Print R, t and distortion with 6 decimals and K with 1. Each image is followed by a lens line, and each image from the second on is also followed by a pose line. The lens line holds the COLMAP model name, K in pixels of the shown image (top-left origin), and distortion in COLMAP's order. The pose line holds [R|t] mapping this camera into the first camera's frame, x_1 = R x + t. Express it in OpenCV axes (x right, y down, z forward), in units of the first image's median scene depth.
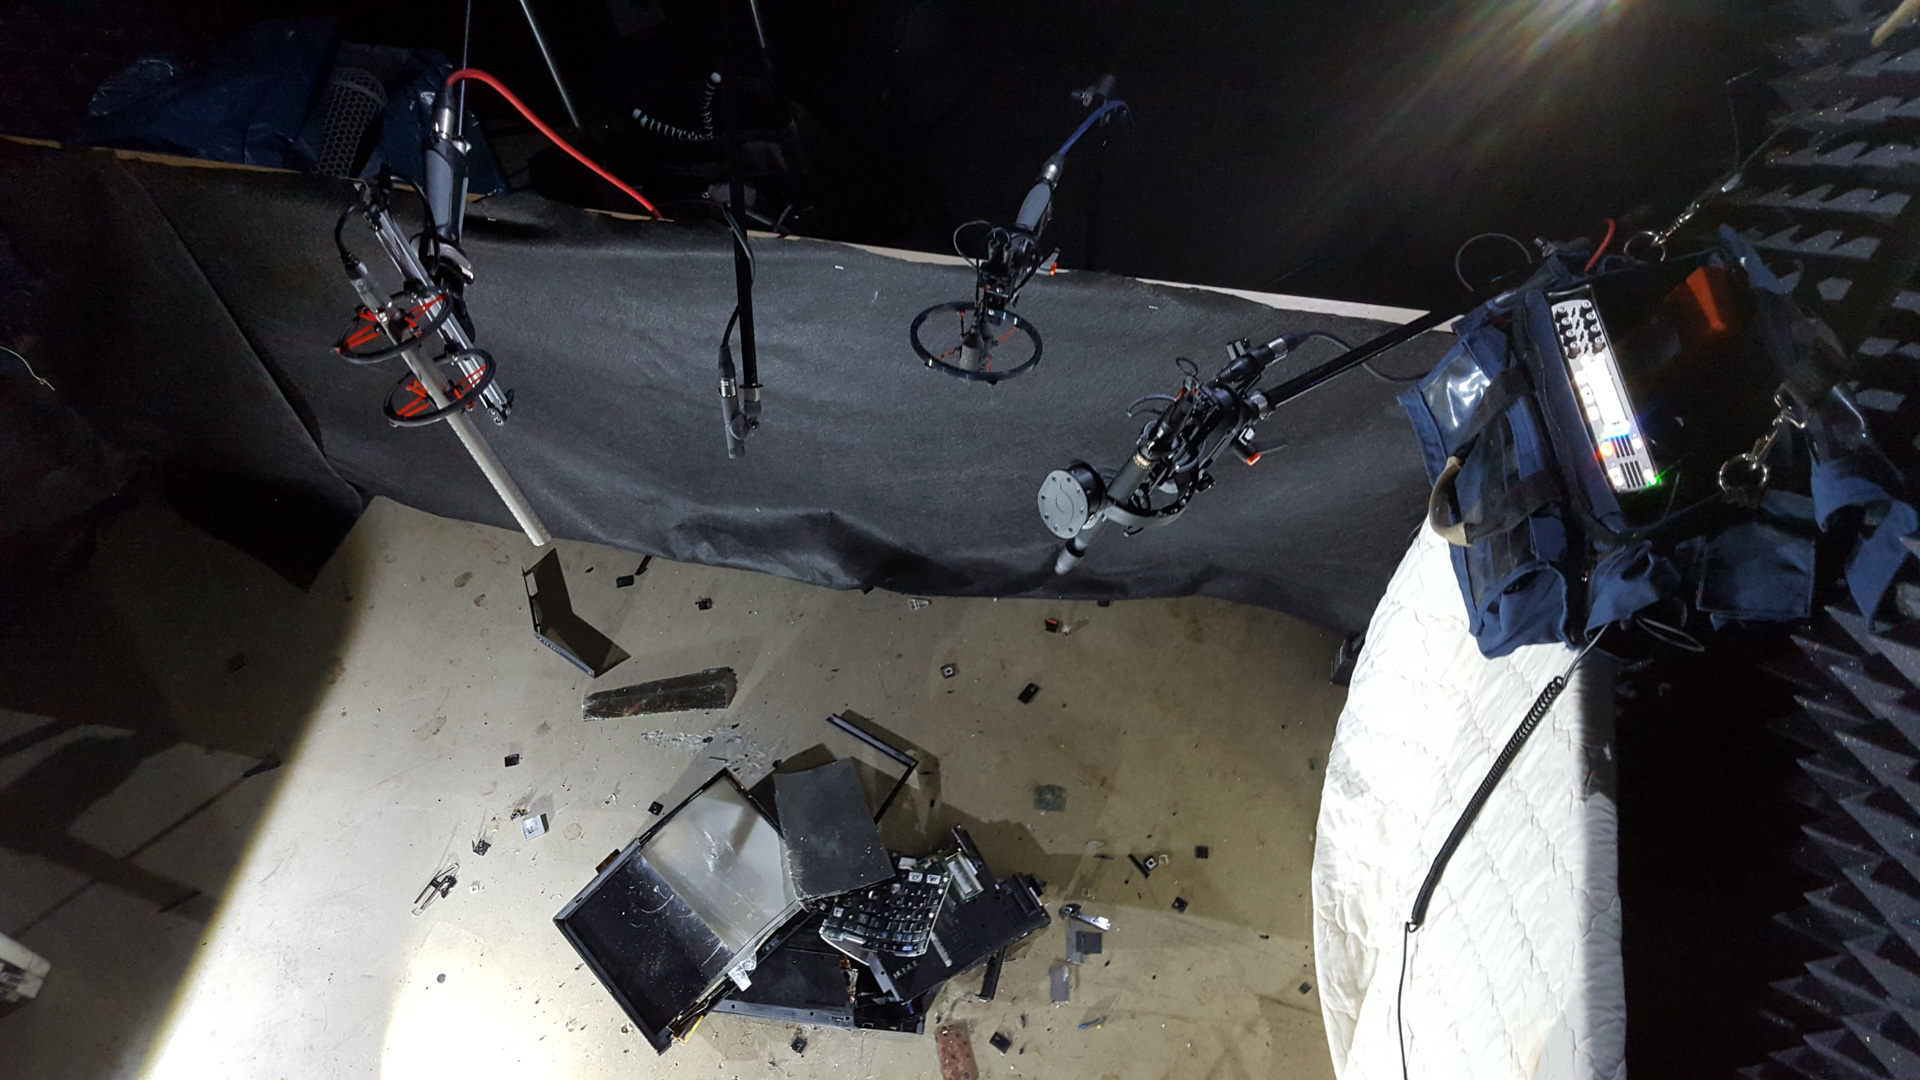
lens RADIAL K [[1519.3, 0, 960.0], [0, 1519.3, 540.0], [0, 0, 1]] dist [0.145707, -0.306969]
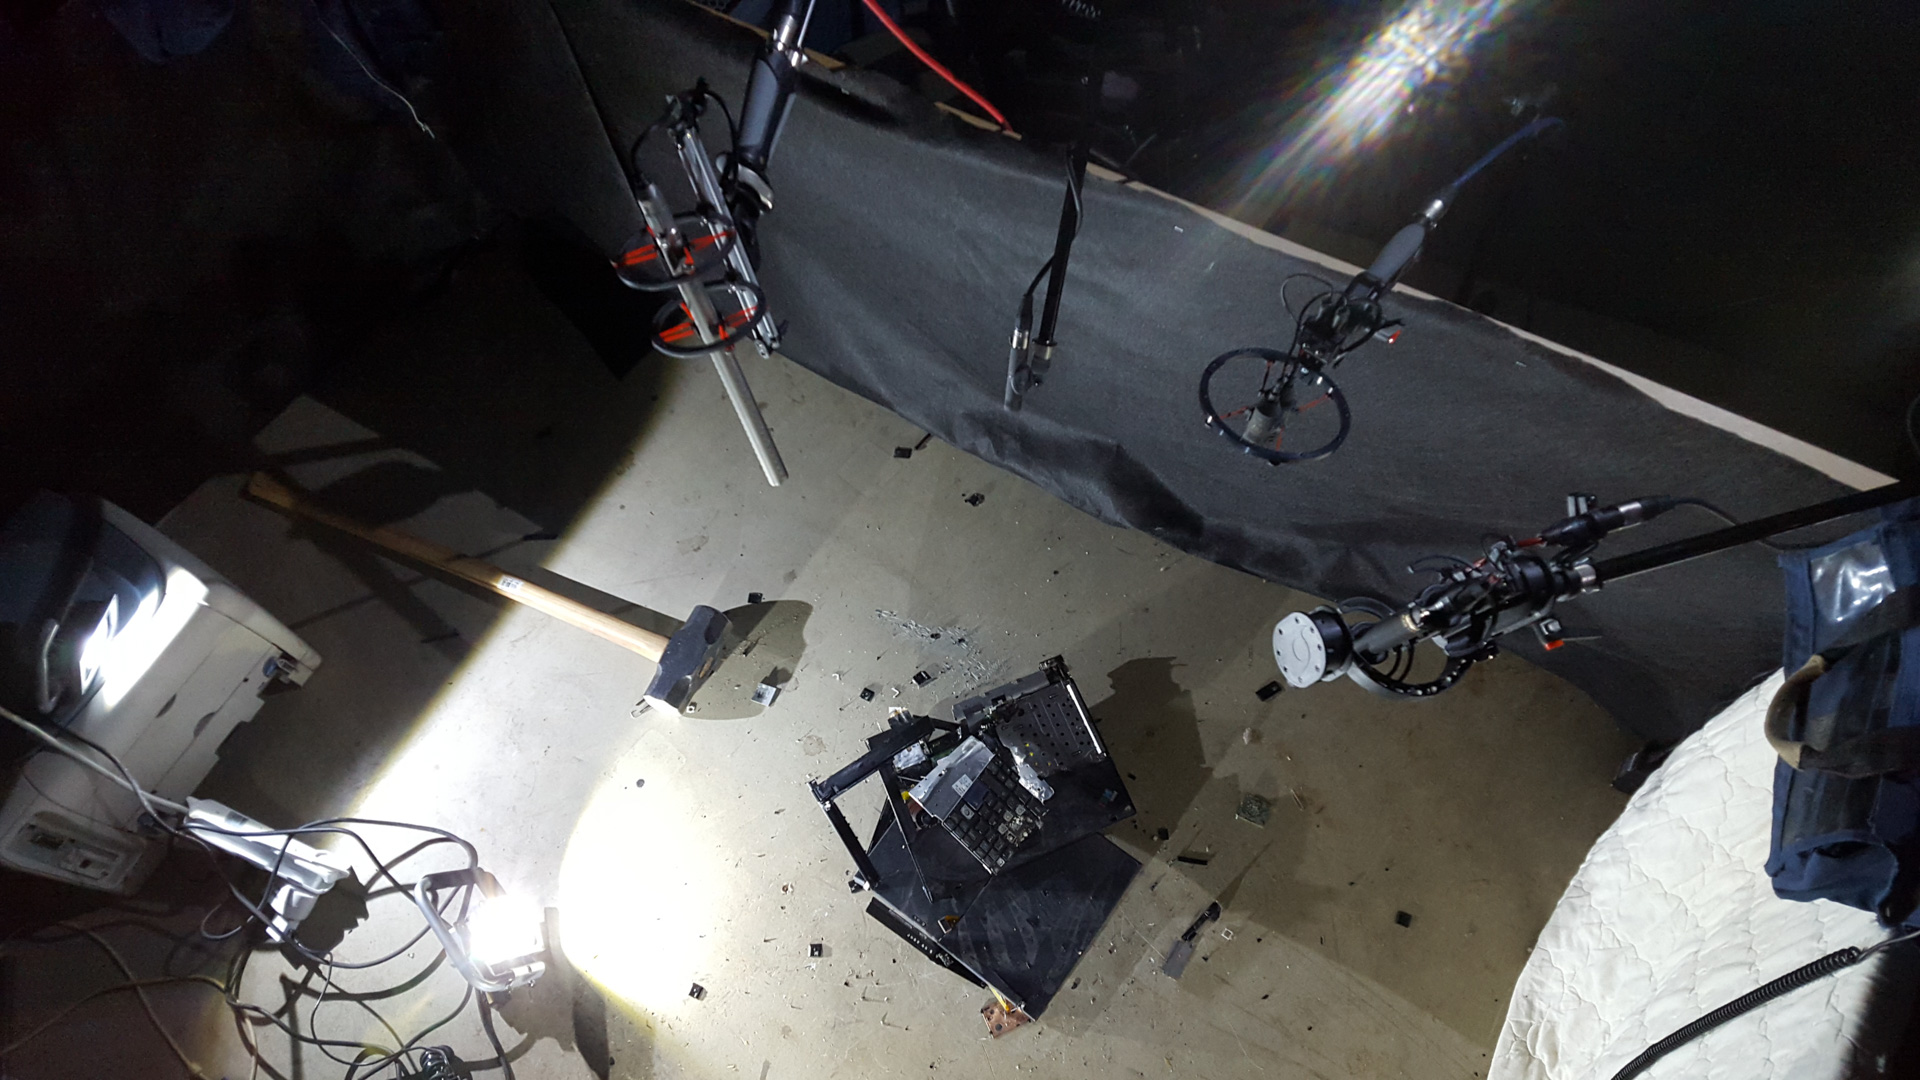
lens RADIAL K [[1498.9, 0, 918.1], [0, 1498.9, 537.1], [0, 0, 1]] dist [0.152656, -0.265787]
pose [[0.935476, 0.282109, -0.212835, 0.016314], [-0.251796, 0.954681, 0.158689, -0.091468], [0.247957, -0.094859, 0.964116, 0.063613]]
